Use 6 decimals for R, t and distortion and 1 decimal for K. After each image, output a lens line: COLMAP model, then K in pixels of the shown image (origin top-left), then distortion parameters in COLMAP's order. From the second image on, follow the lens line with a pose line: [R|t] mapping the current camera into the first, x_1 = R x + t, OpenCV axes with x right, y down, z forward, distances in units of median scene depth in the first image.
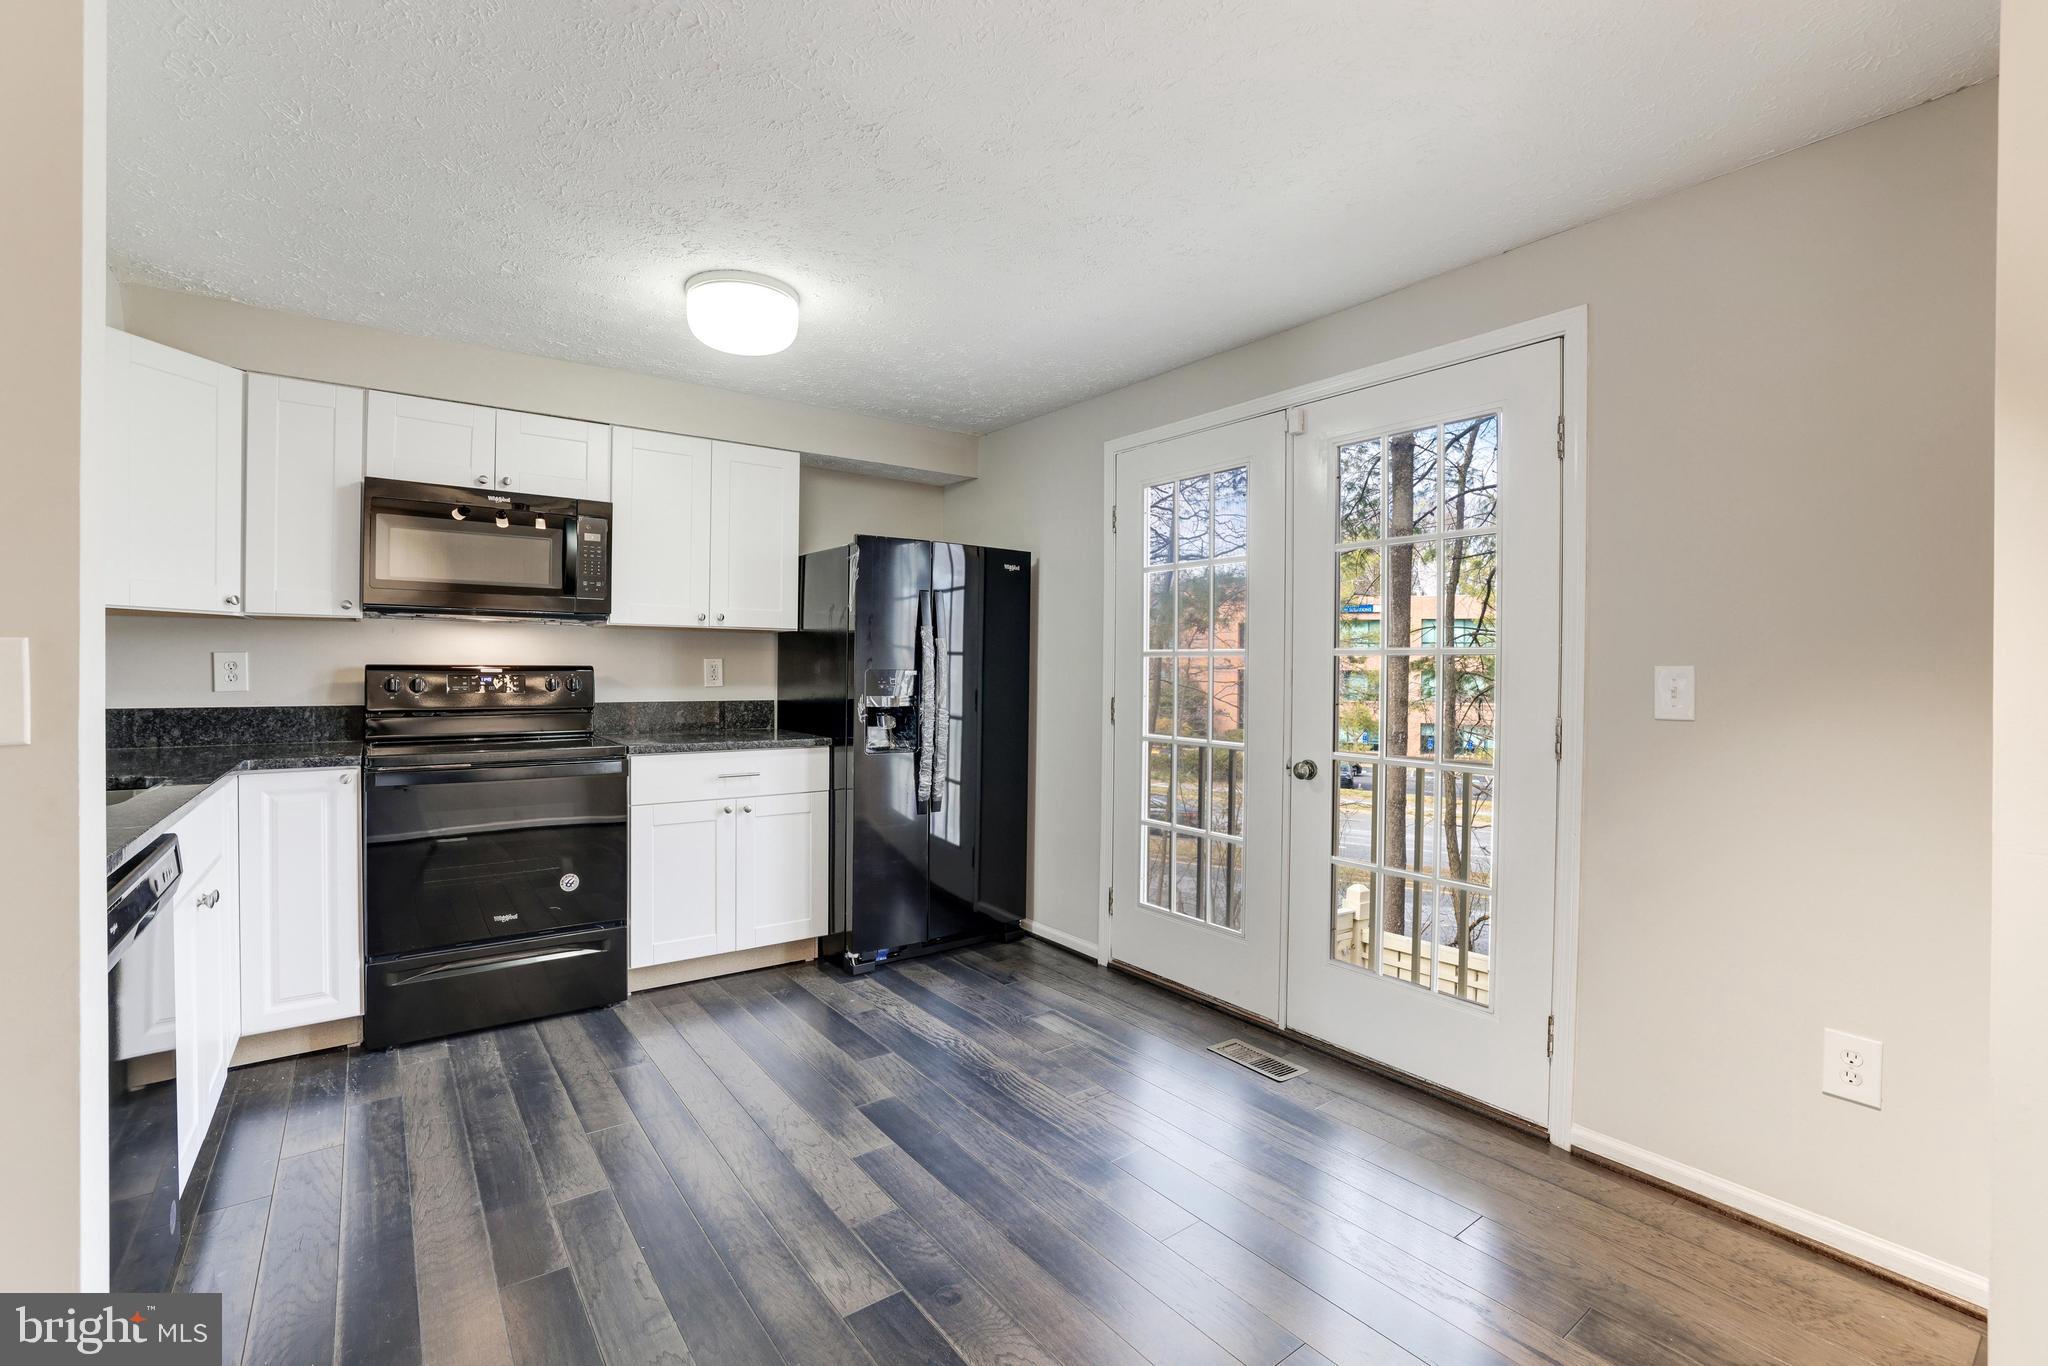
lens RADIAL K [[883.1, 0, 1017.6], [0, 883.1, 672.9], [0, 0, 1]] dist [-0.056608, 0.021439]
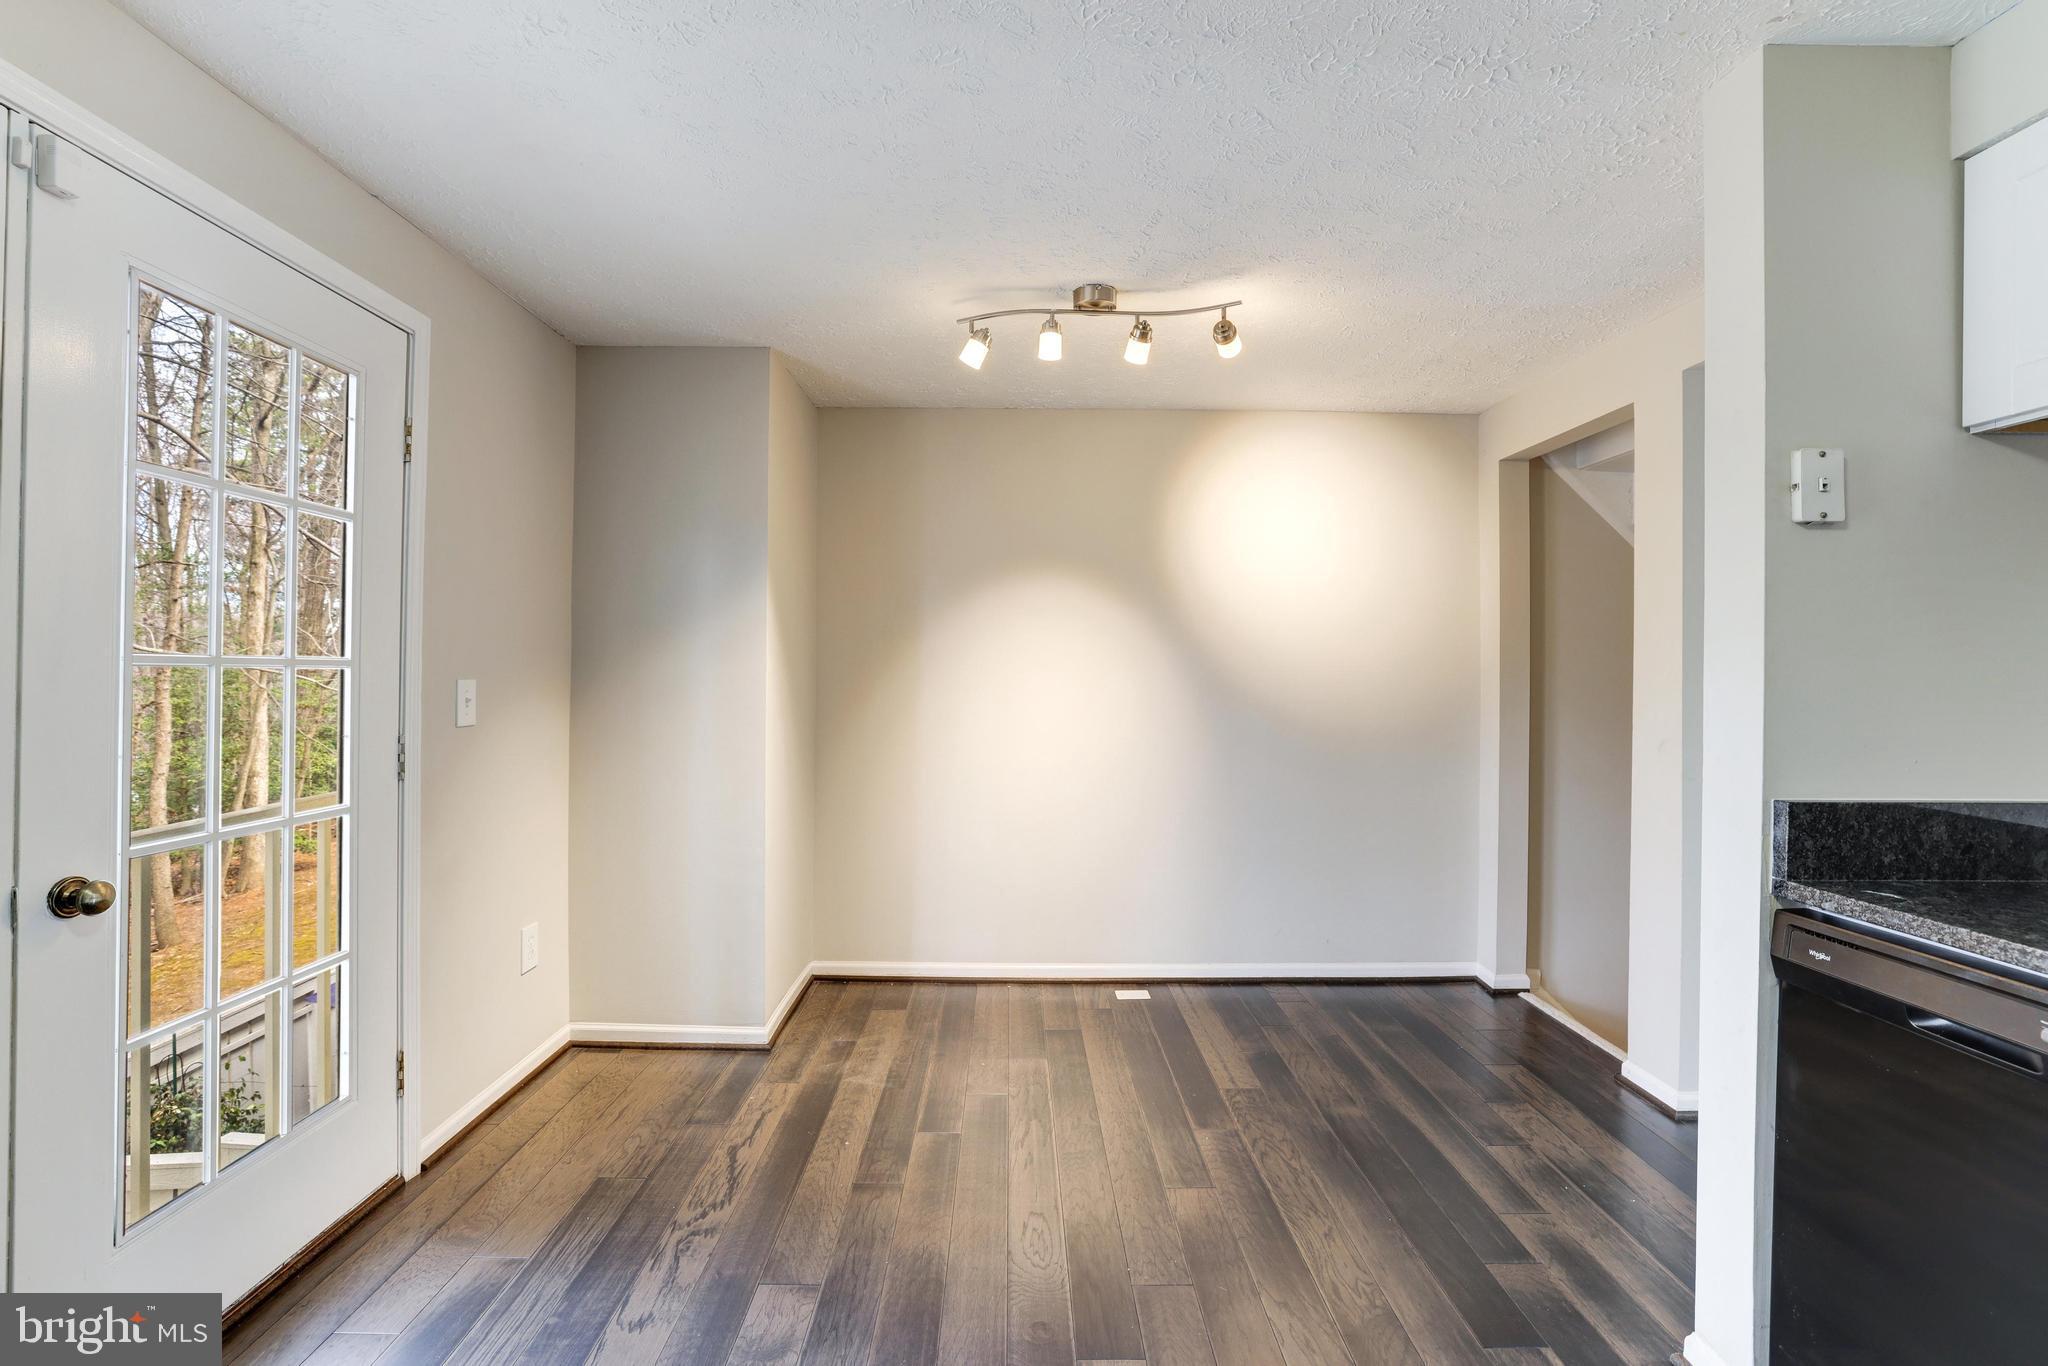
lens RADIAL K [[883.1, 0, 1017.6], [0, 883.1, 672.9], [0, 0, 1]] dist [-0.056608, 0.021439]
pose [[-0.806476, -0.014379, 0.591092, -0.369134], [-0.012835, 0.999894, 0.006812, -0.024069], [-0.591127, -0.002093, -0.806576, 1.060435]]
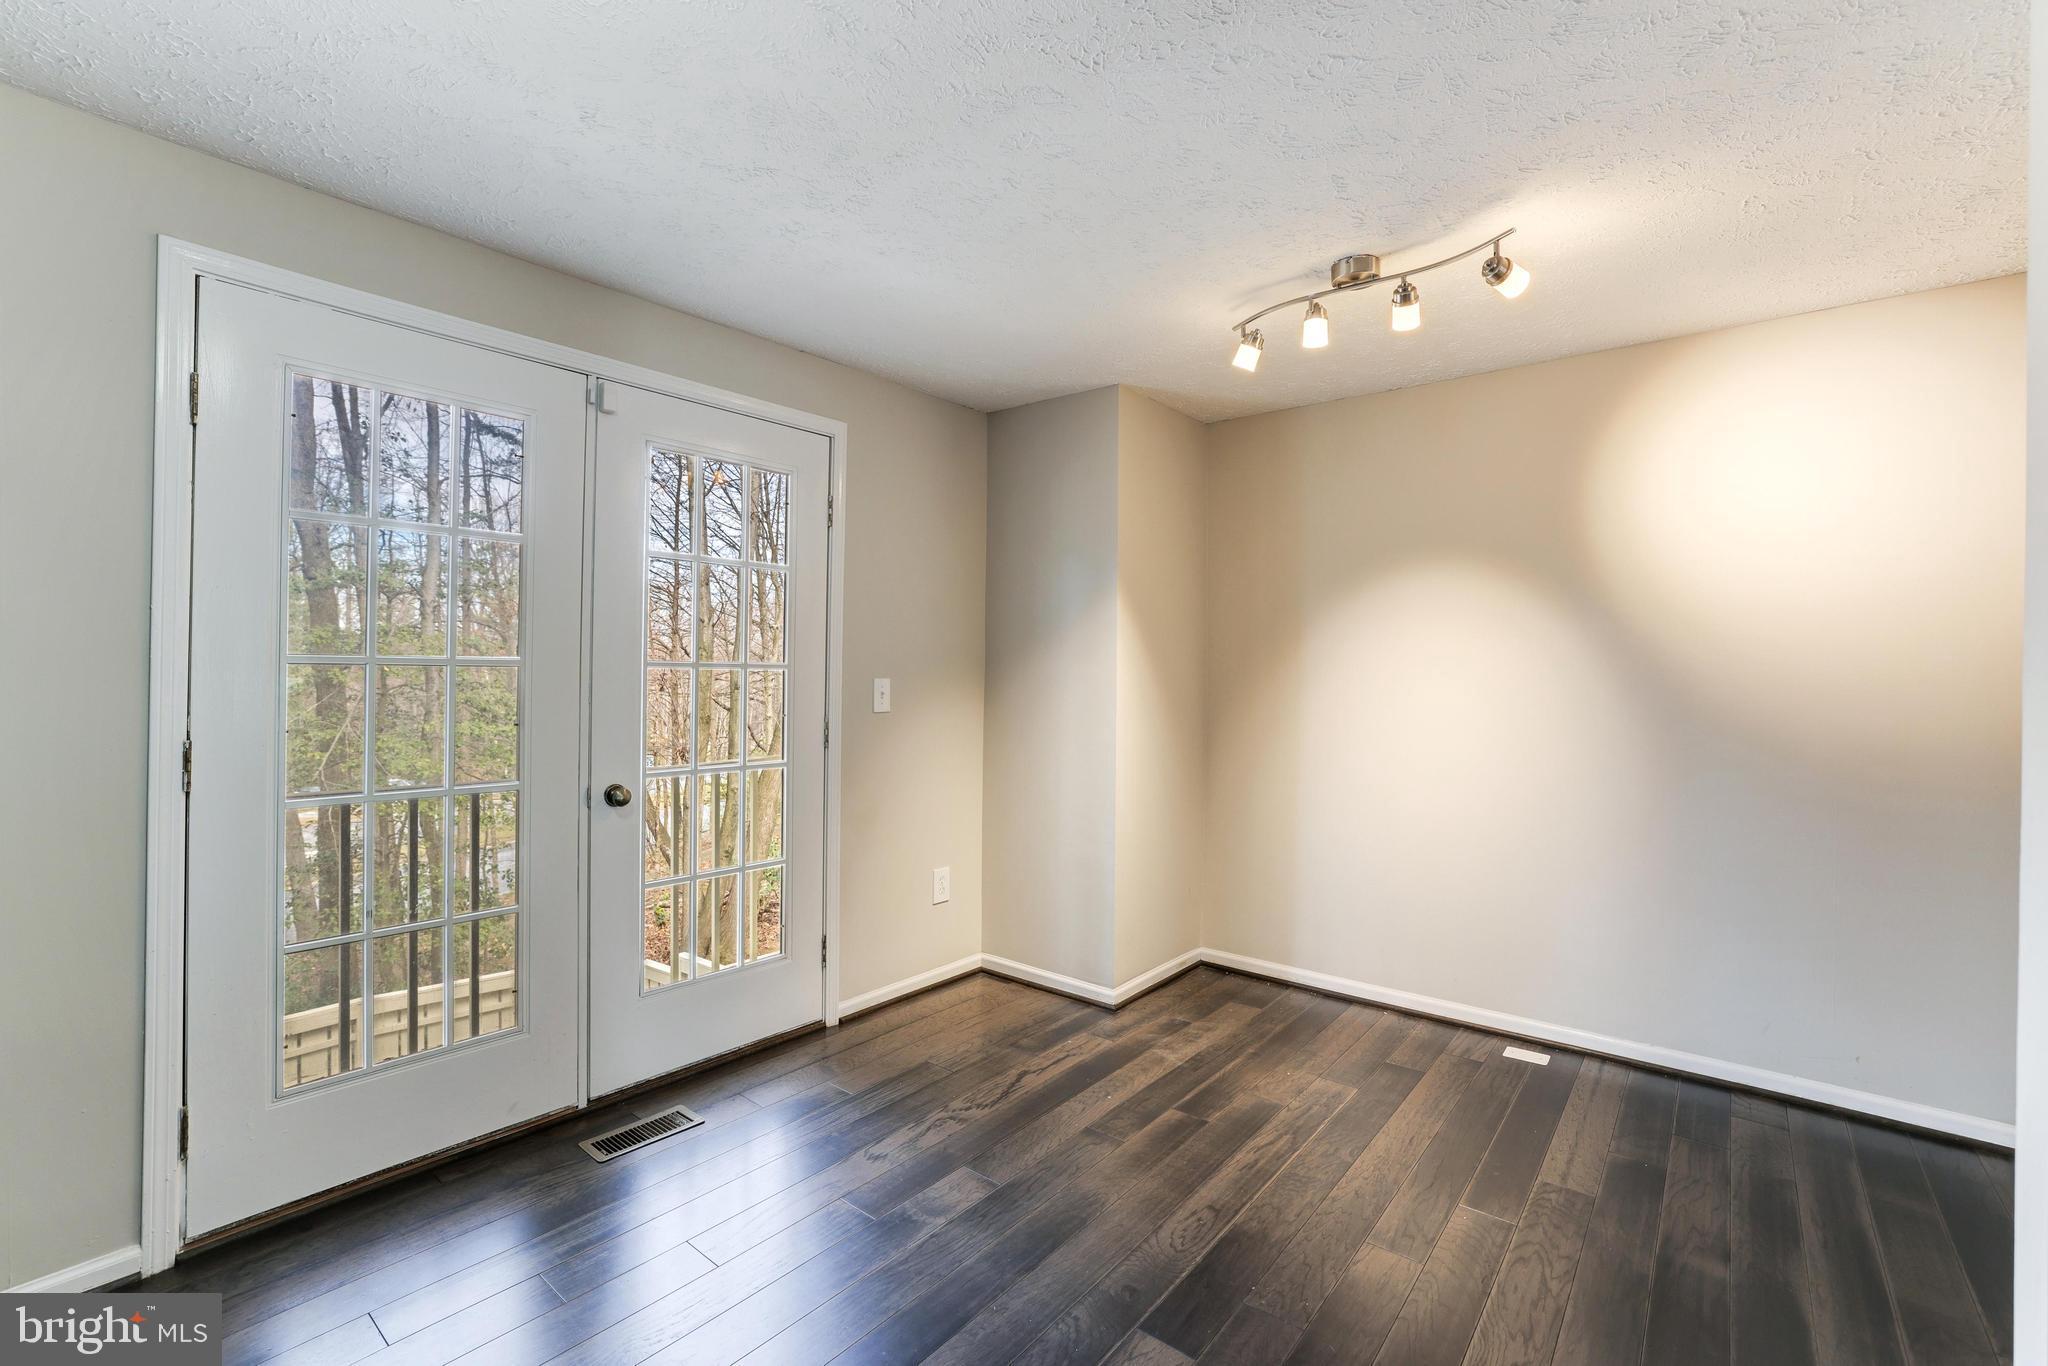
lens RADIAL K [[883.1, 0, 1017.6], [0, 883.1, 672.9], [0, 0, 1]] dist [-0.056608, 0.021439]
pose [[-0.238214, -0.011711, 0.971142, -0.618946], [-0.008166, 0.999916, 0.010055, -0.025651], [-0.971178, -0.005535, -0.238289, 0.808750]]
